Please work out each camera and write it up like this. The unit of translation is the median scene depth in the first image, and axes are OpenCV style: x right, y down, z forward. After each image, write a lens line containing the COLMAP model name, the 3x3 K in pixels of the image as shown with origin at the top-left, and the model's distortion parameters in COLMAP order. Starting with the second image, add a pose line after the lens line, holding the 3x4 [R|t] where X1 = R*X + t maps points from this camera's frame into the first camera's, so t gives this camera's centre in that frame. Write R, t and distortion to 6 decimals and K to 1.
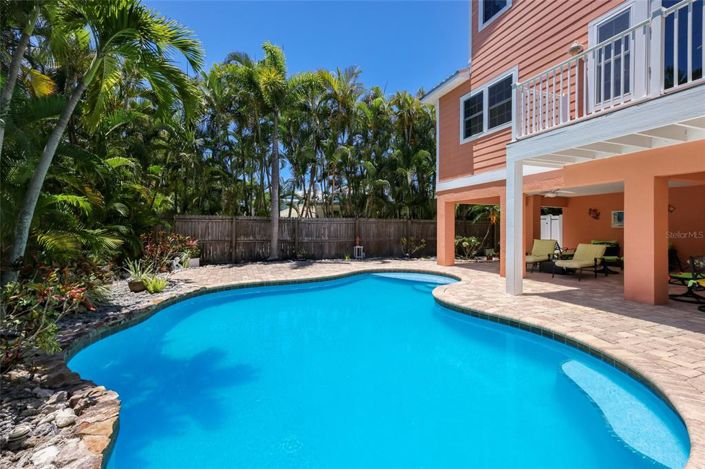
lens RADIAL K [[308.7, 0, 353.5], [0, 308.7, 230.4], [0, 0, 1]] dist [0.004309, 0.000371]
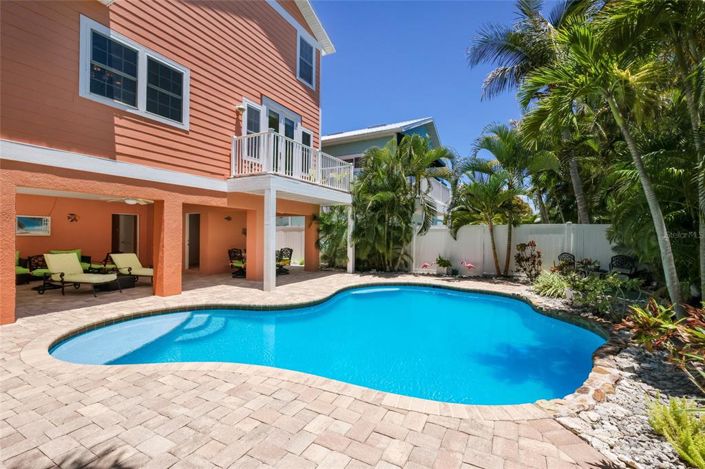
lens RADIAL K [[308.7, 0, 355.3], [0, 308.7, 235.6], [0, 0, 1]] dist [0.004309, 0.000371]
pose [[-0.648562, -0.009592, 0.761102, -0.469361], [-0.007232, 0.999953, 0.006440, -0.026636], [-0.761128, -0.001328, -0.648601, 1.073104]]
